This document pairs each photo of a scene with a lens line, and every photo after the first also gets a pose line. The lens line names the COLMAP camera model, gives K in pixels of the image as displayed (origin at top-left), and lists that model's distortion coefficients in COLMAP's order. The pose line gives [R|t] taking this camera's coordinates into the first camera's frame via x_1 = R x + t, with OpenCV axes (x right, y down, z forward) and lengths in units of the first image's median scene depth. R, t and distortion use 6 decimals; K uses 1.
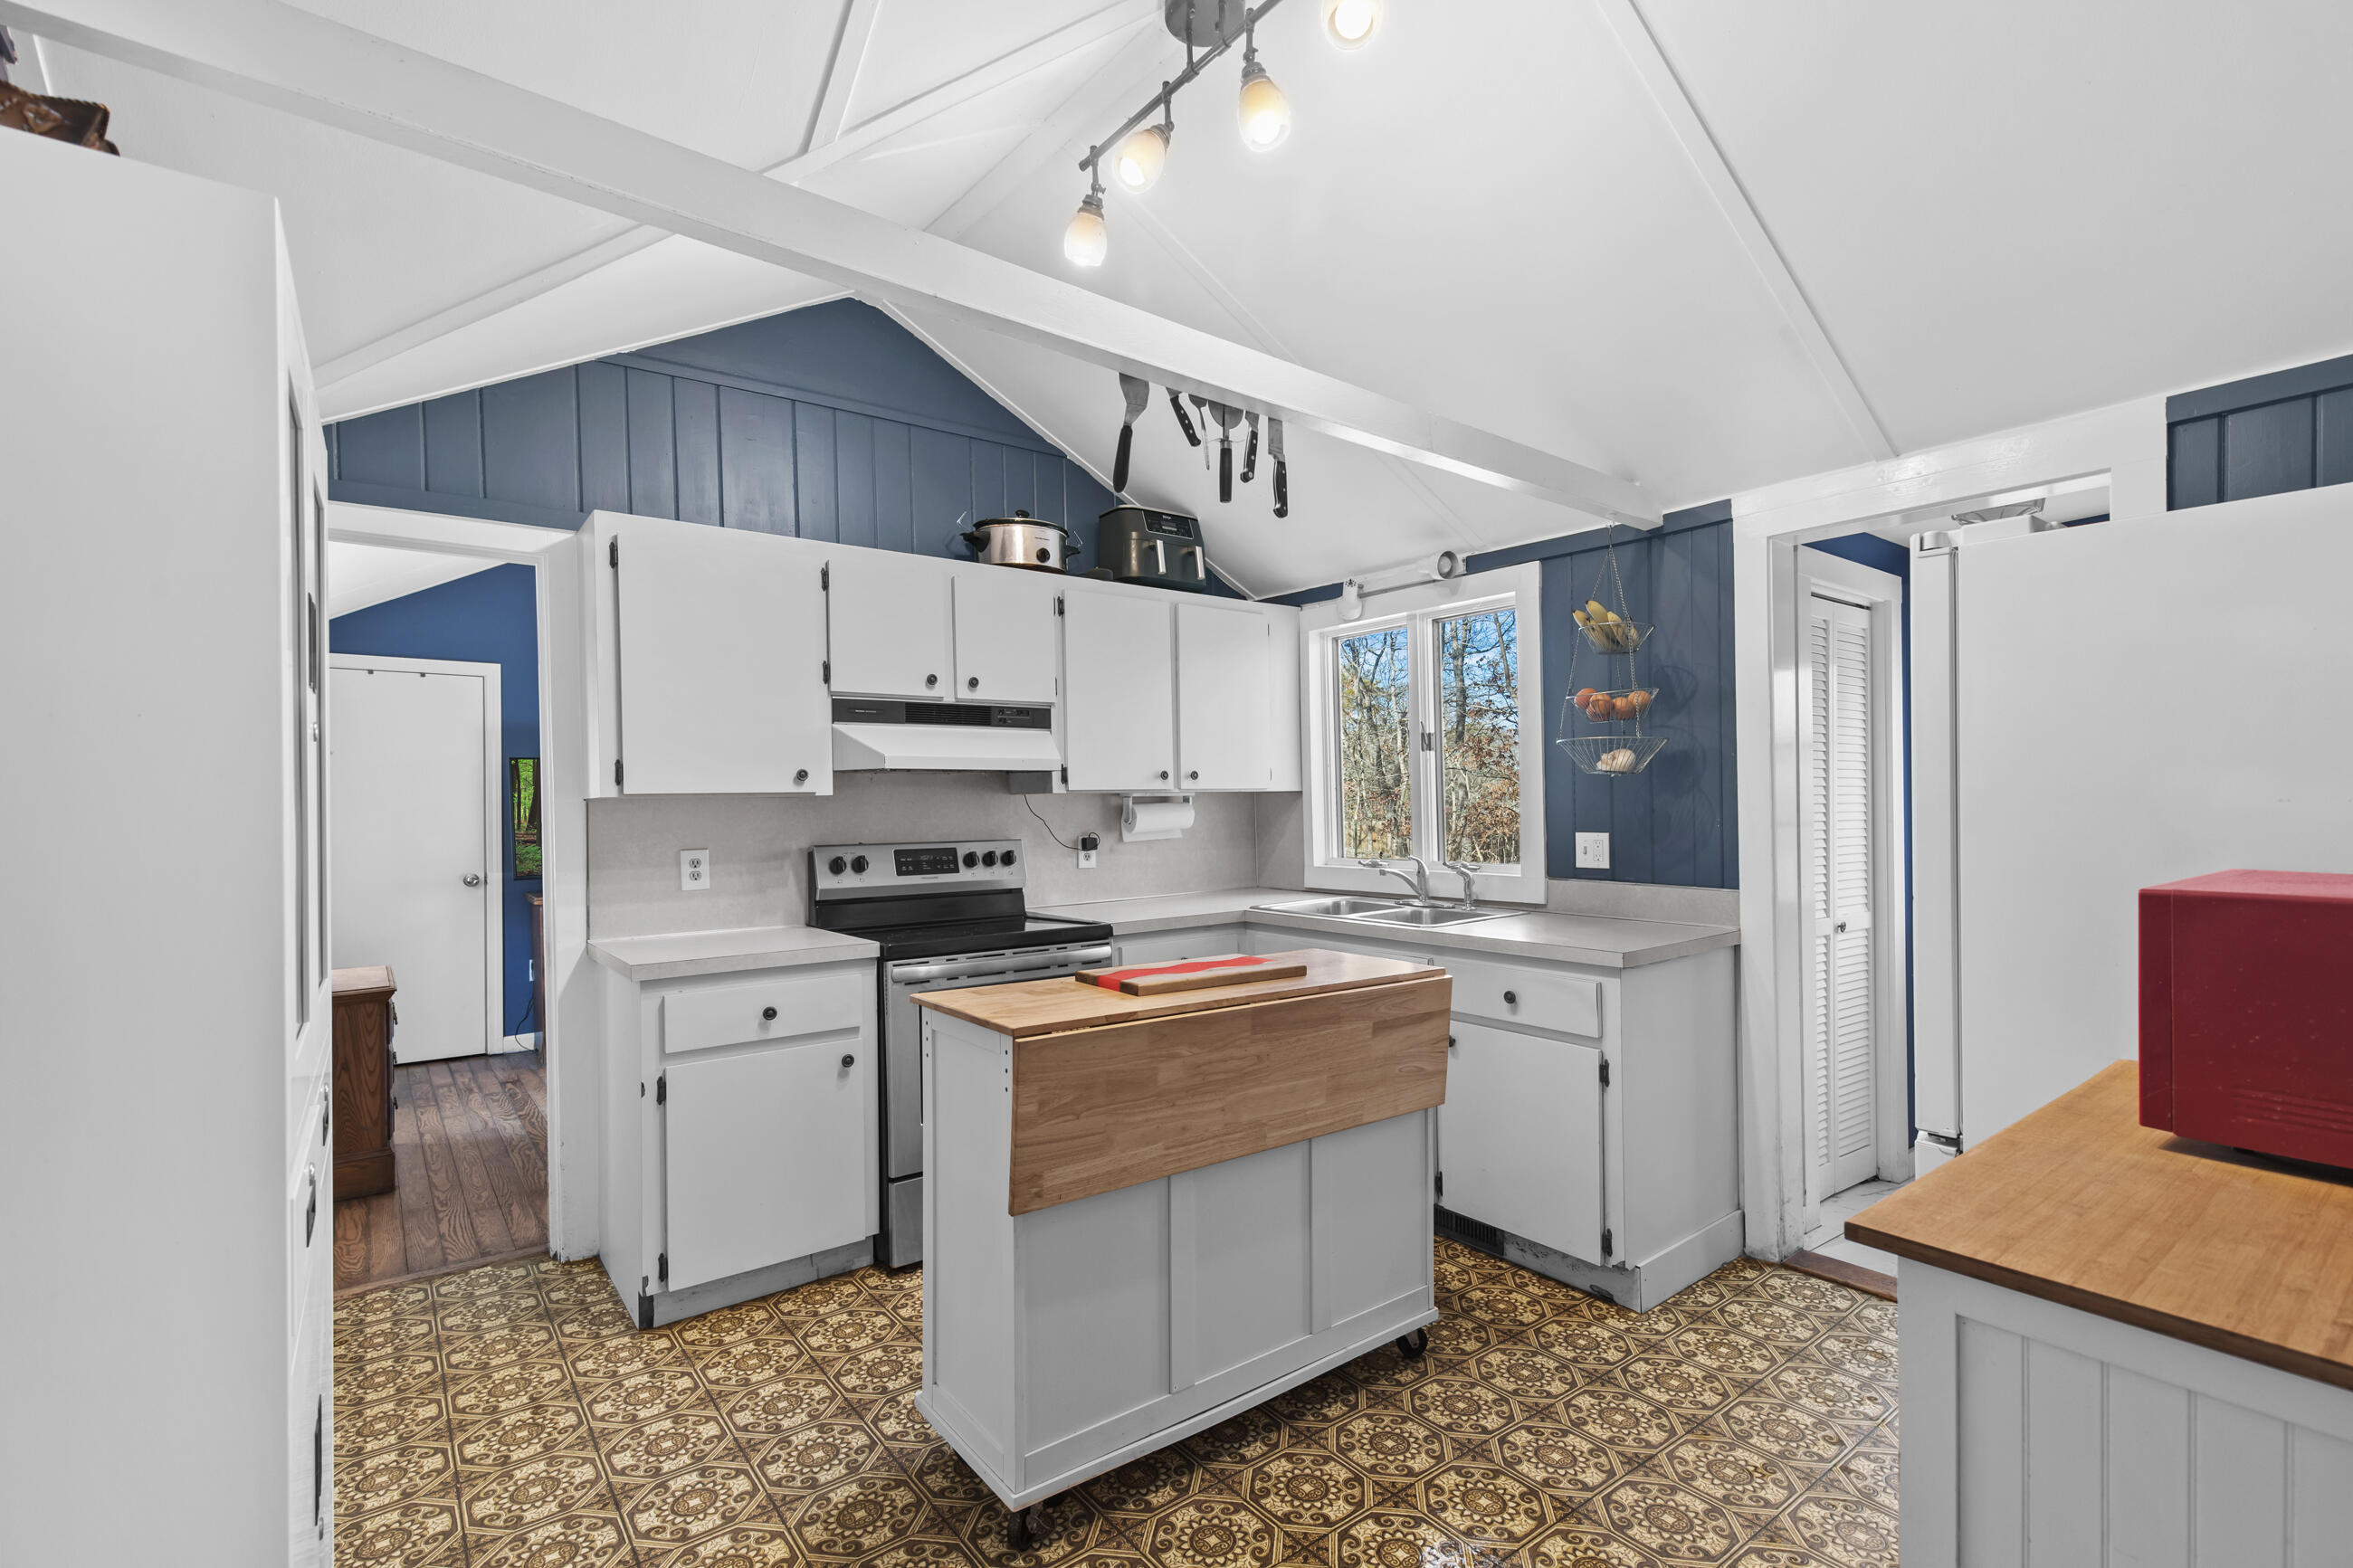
lens RADIAL K [[1065.3, 0, 1155.4], [0, 1065.3, 821.6], [0, 0, 1]] dist [0.004101, -0.000004]
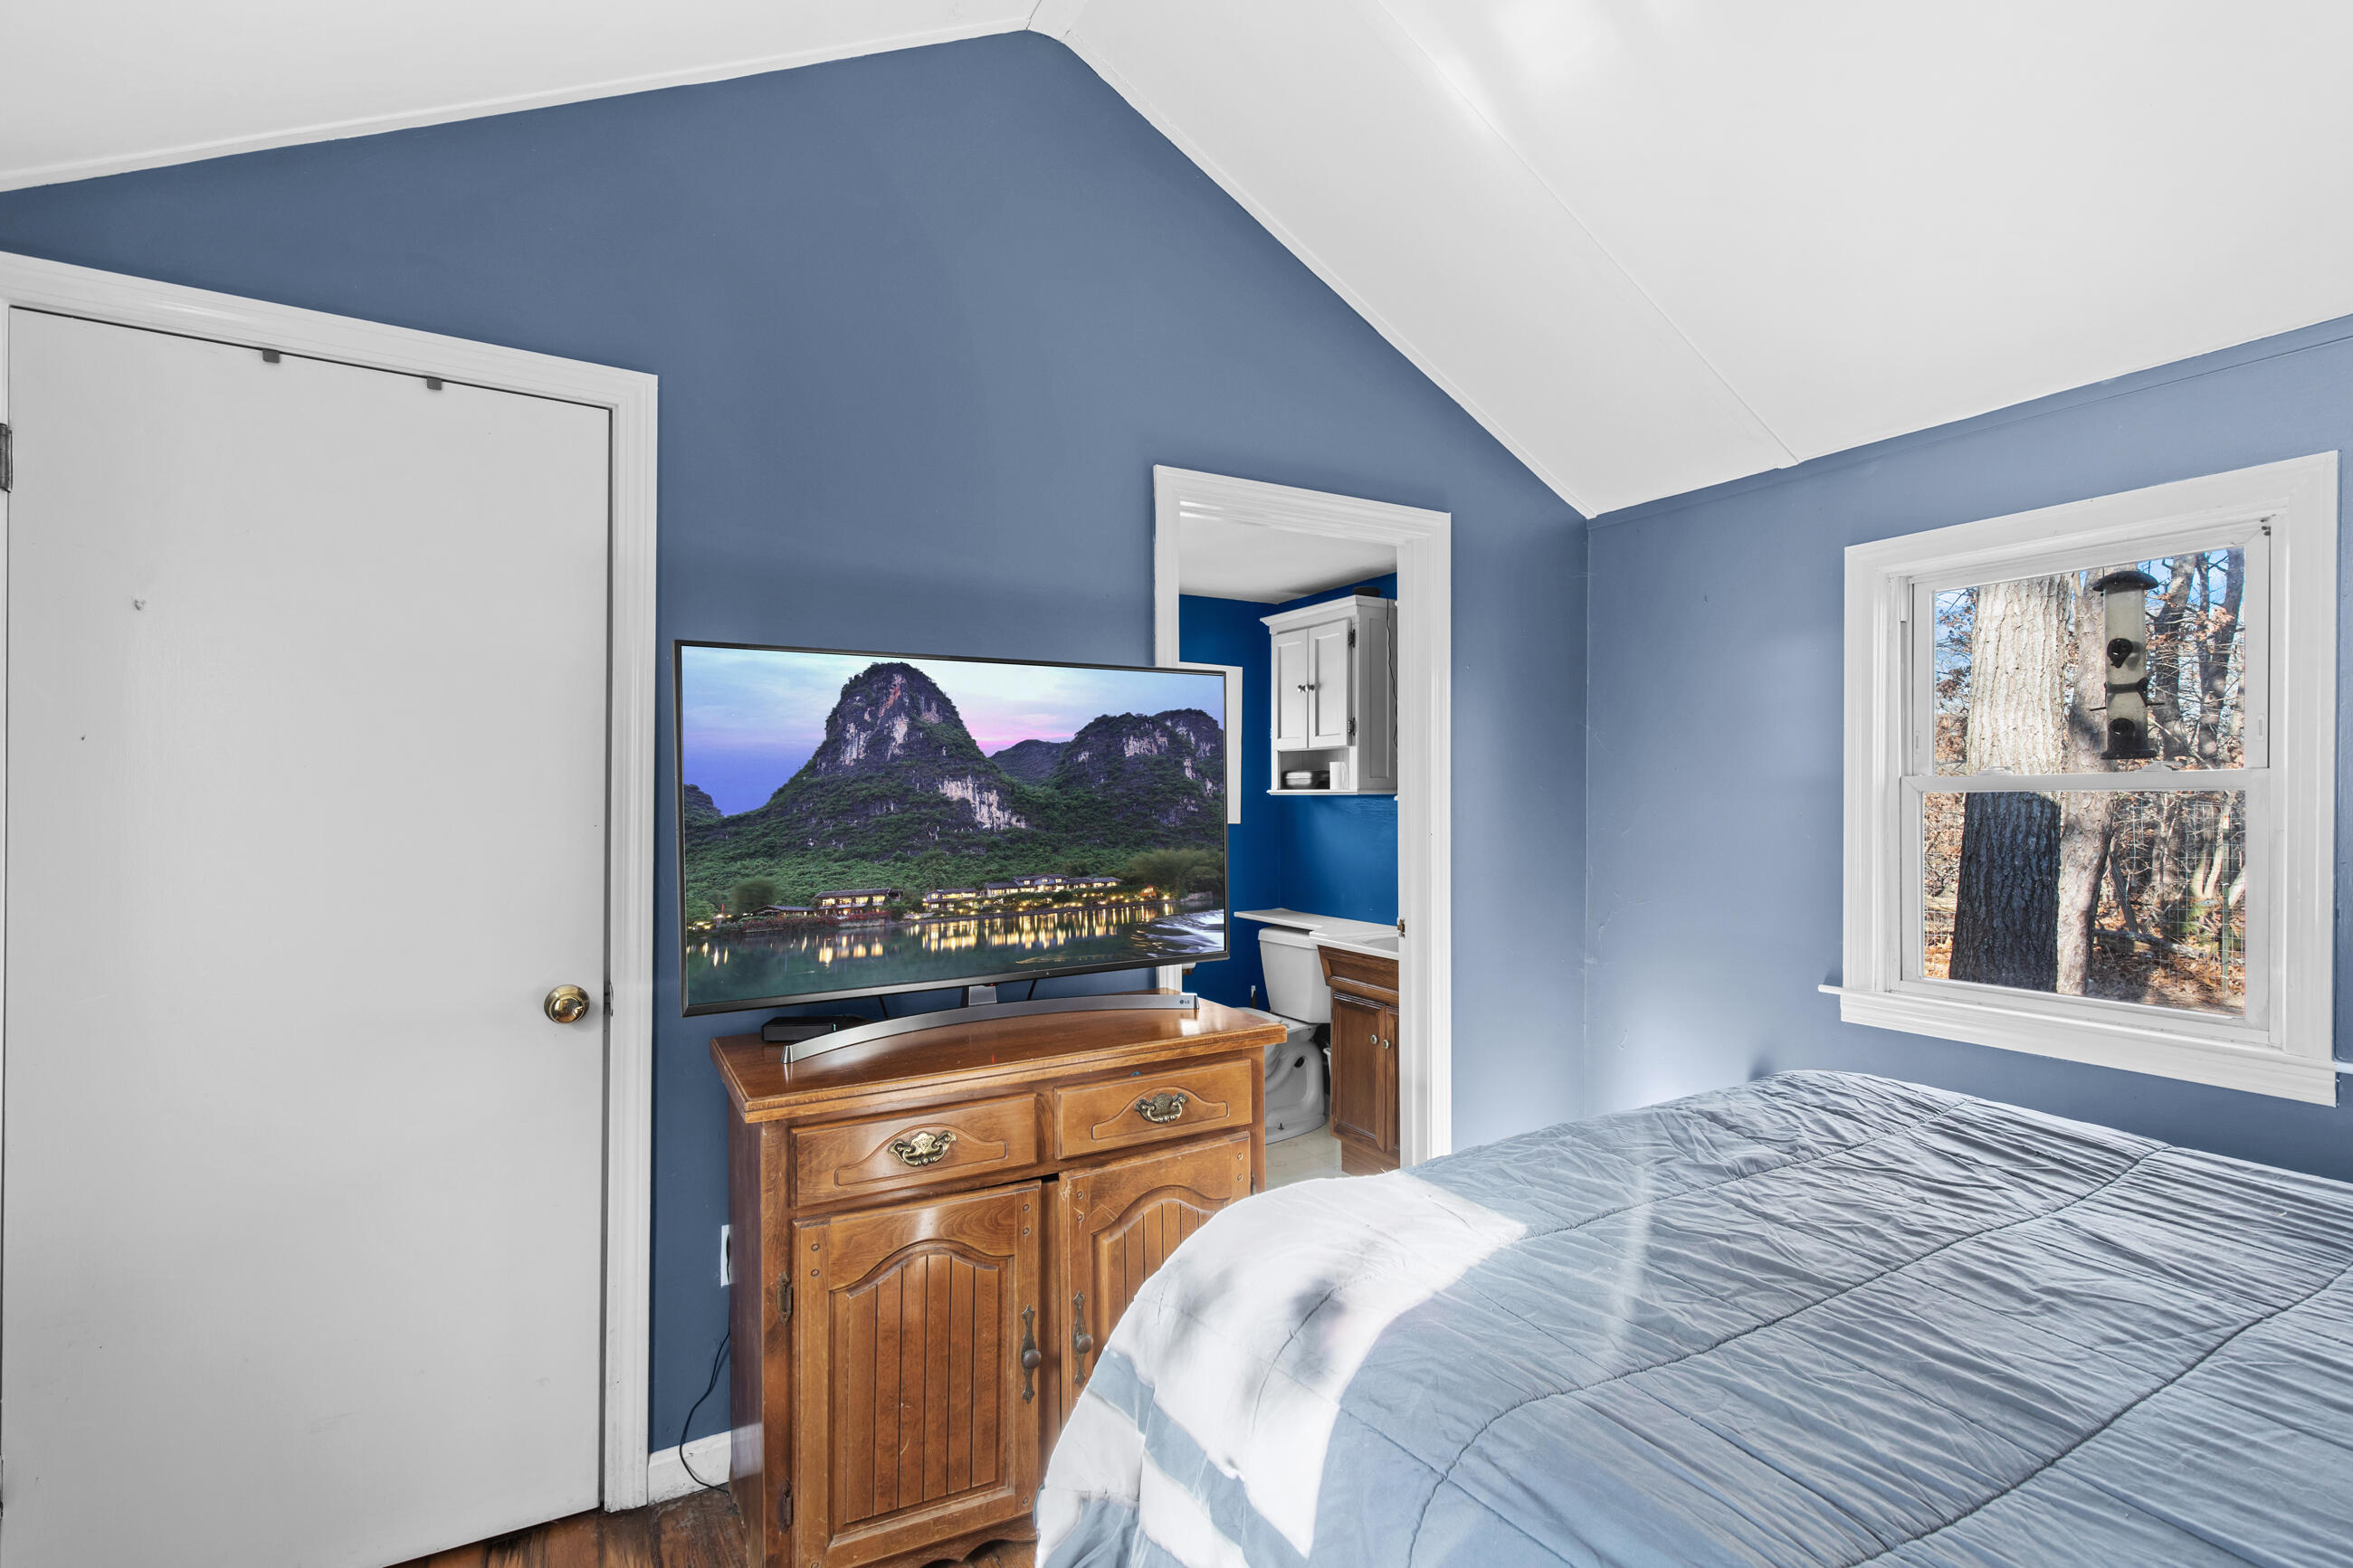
lens RADIAL K [[1065.3, 0, 1147.0], [0, 1065.3, 813.3], [0, 0, 1]] dist [0.004101, -0.000004]
pose [[0.990839, 0.015306, -0.134181, -0.410524], [-0.015612, 0.999877, -0.001230, -0.007937], [0.134146, 0.003314, 0.990956, 0.682932]]
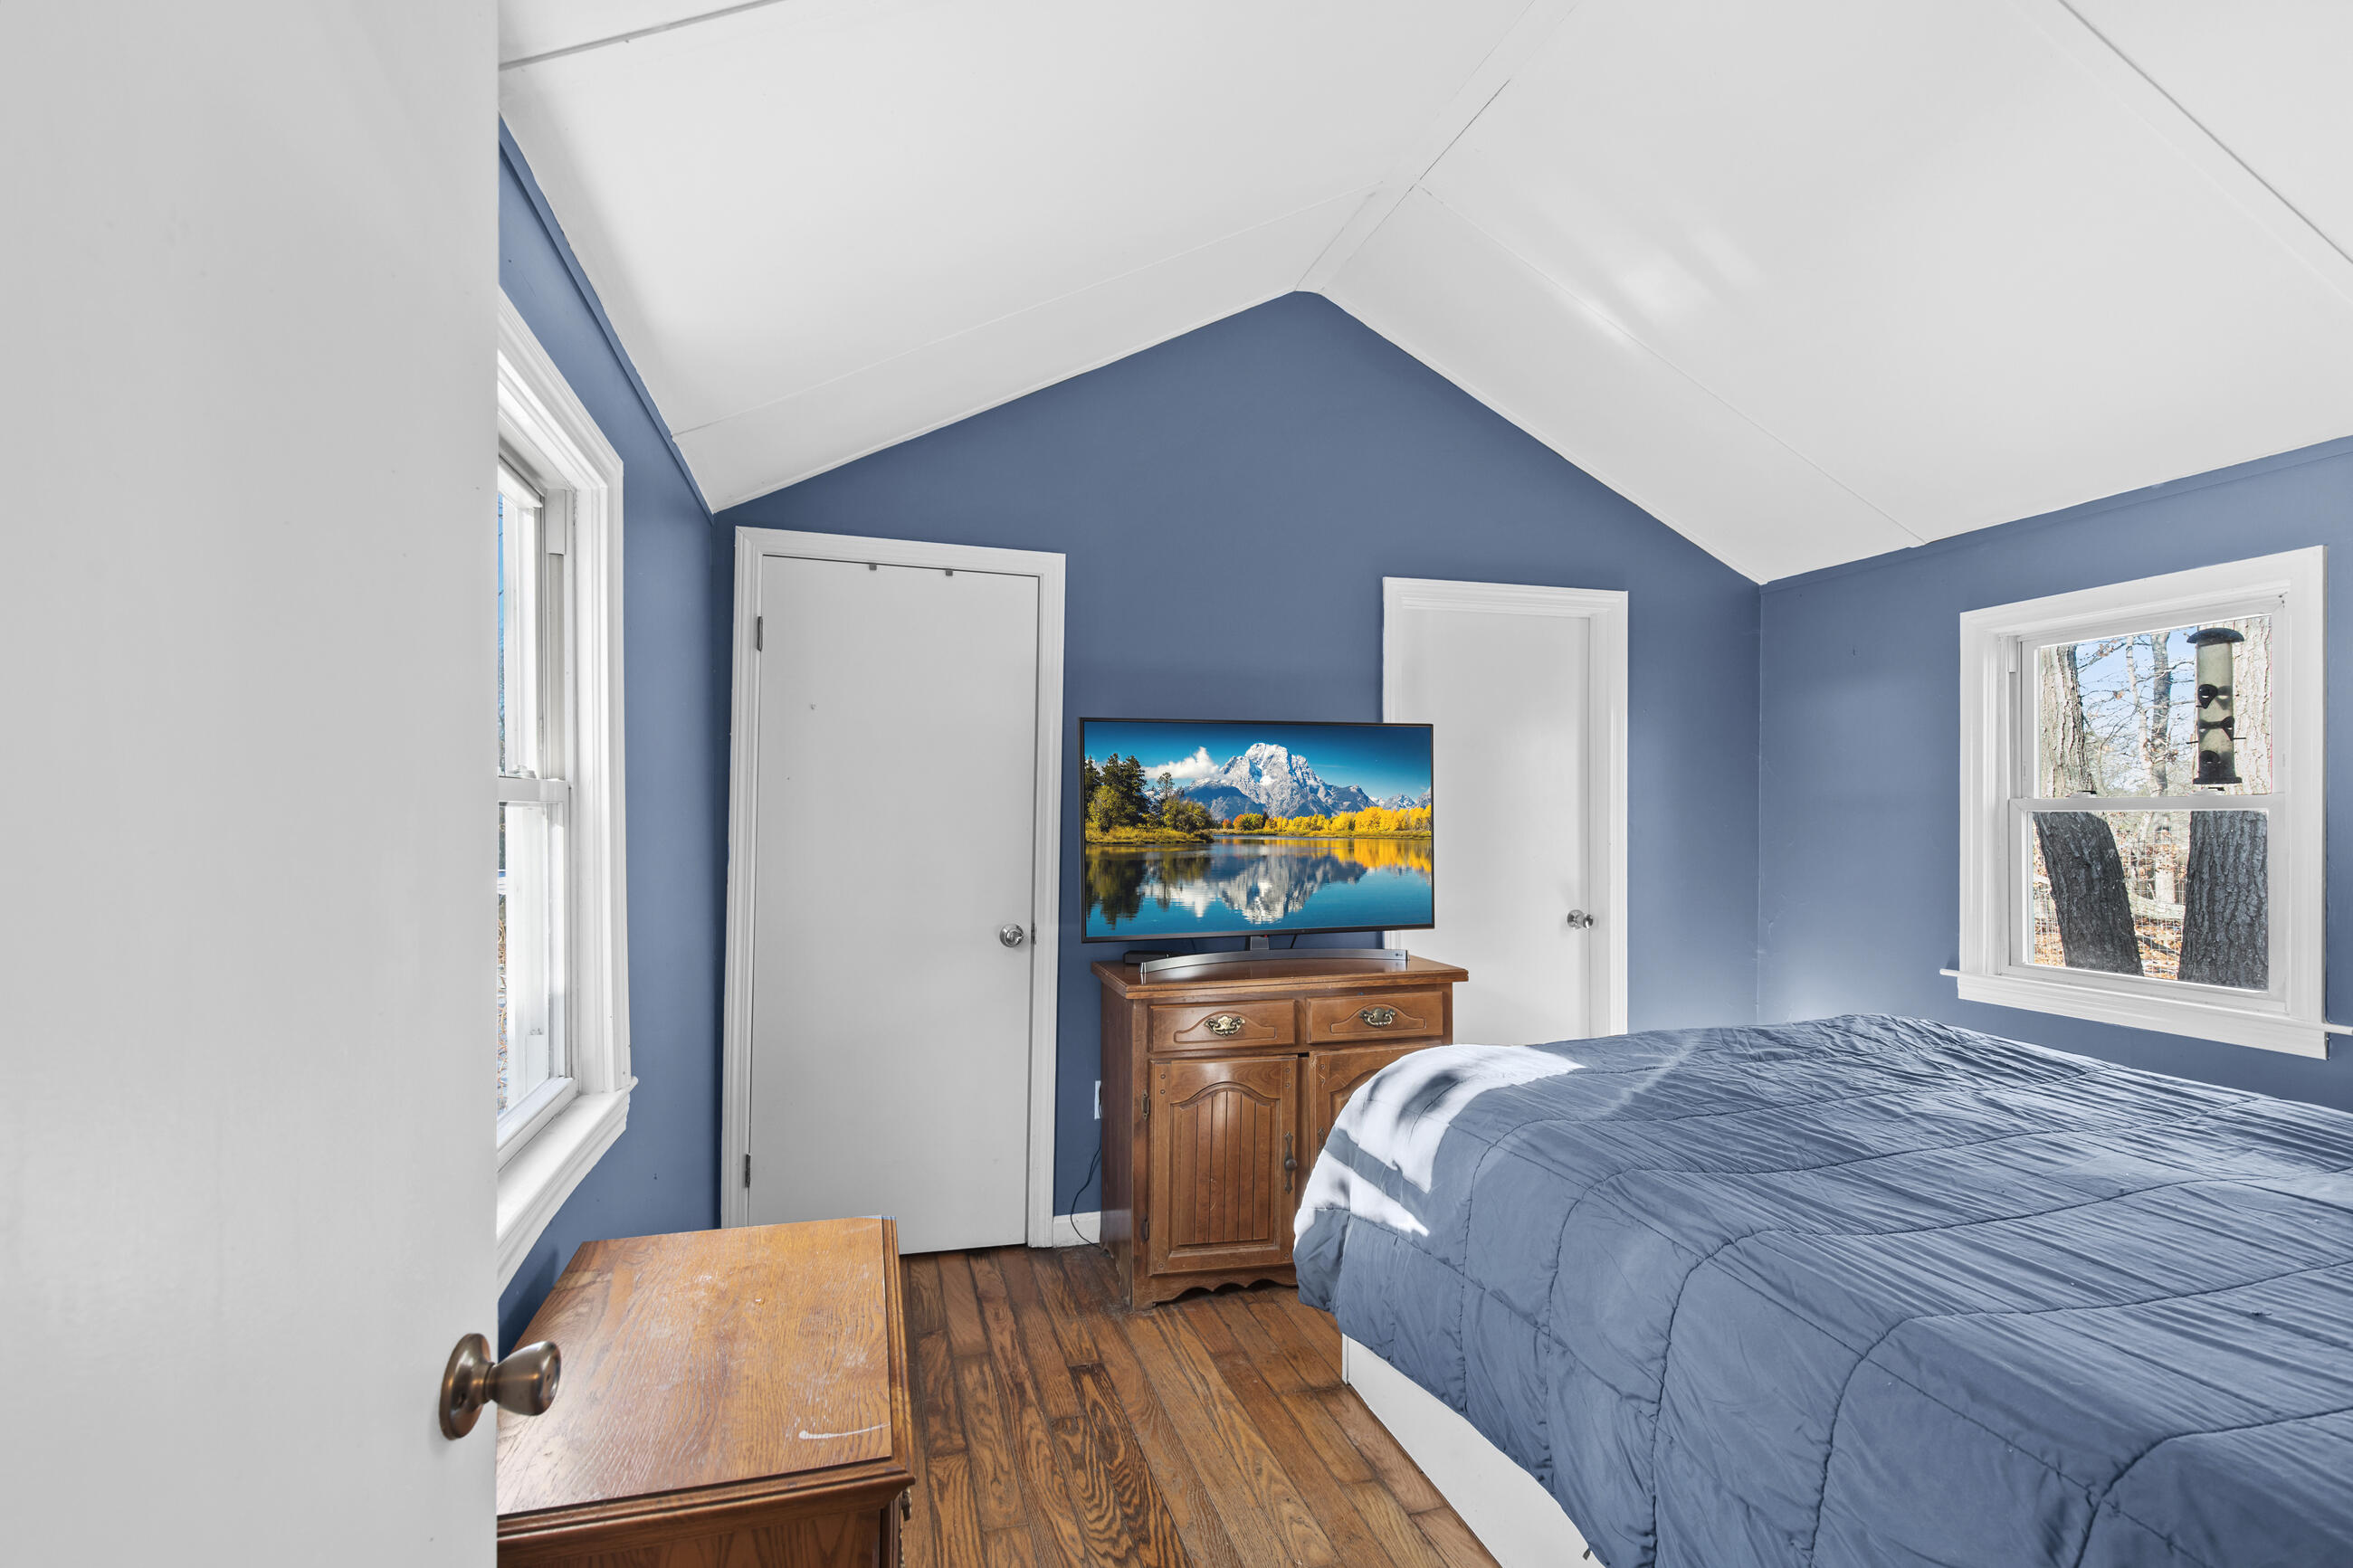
lens RADIAL K [[1065.3, 0, 1117.4], [0, 1065.3, 821.4], [0, 0, 1]] dist [0.004101, -0.000004]
pose [[0.916958, 0.019418, -0.398511, -0.363513], [-0.024238, 0.999681, -0.007060, -0.002690], [0.398247, 0.016133, 0.917136, 0.500912]]
